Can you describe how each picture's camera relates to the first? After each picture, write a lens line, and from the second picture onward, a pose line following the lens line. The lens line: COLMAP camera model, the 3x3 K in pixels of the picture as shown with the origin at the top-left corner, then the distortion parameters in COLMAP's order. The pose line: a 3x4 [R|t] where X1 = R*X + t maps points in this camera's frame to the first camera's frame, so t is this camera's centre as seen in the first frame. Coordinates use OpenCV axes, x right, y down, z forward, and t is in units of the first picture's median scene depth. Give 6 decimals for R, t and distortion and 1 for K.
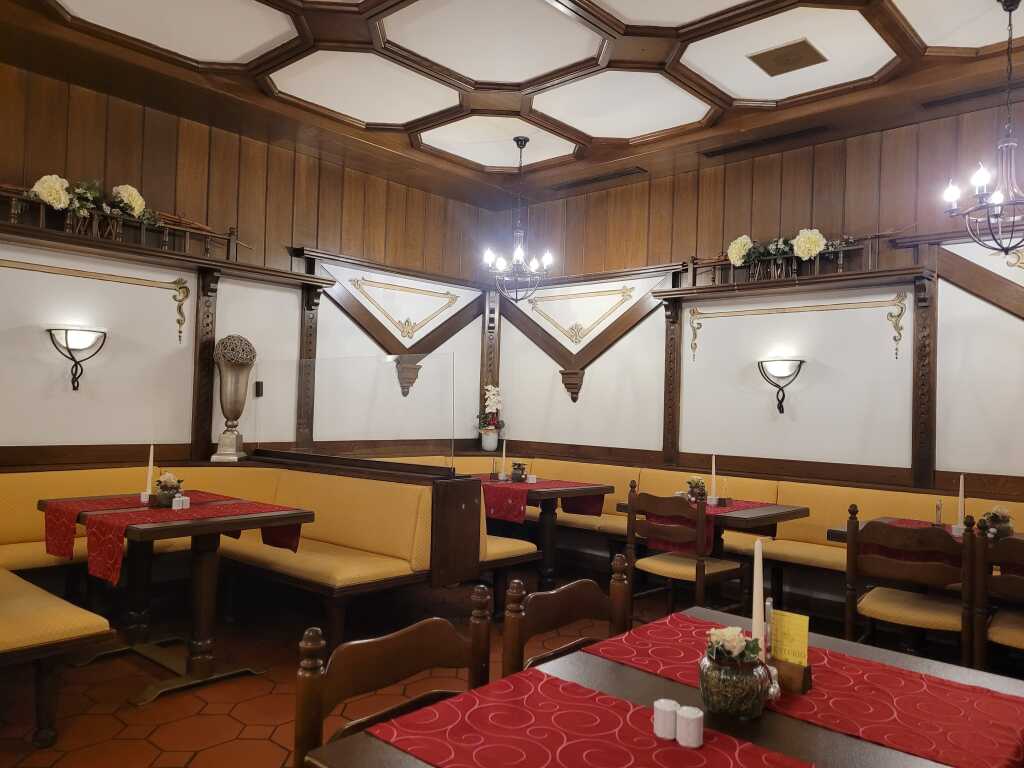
lens RADIAL K [[782.2, 0, 511.1], [0, 782.2, 389.5], [0, 0, 1]] dist [0.000381, -0.013748]
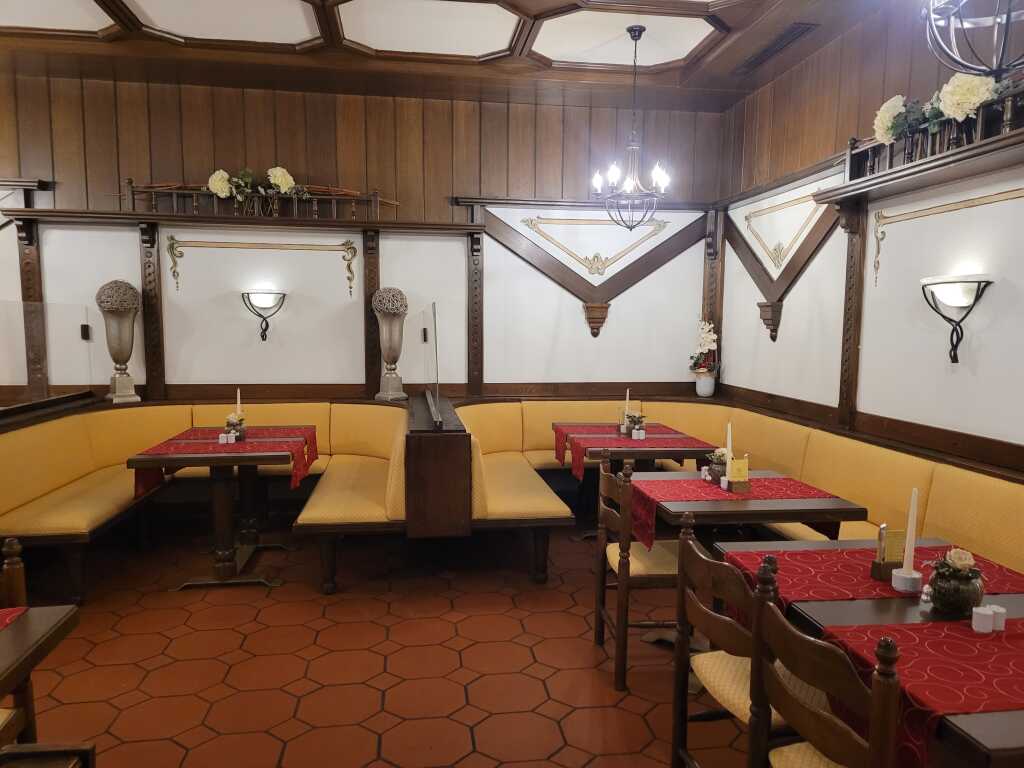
lens RADIAL K [[766.3, 0, 508.9], [0, 766.3, 403.3], [0, 0, 1]] dist [0.062035, -0.122591]
pose [[0.761505, 0.046463, -0.646492, 0.475575], [0.029824, 0.993859, 0.106558, -0.016734], [0.647473, -0.100426, 0.755442, 0.262313]]
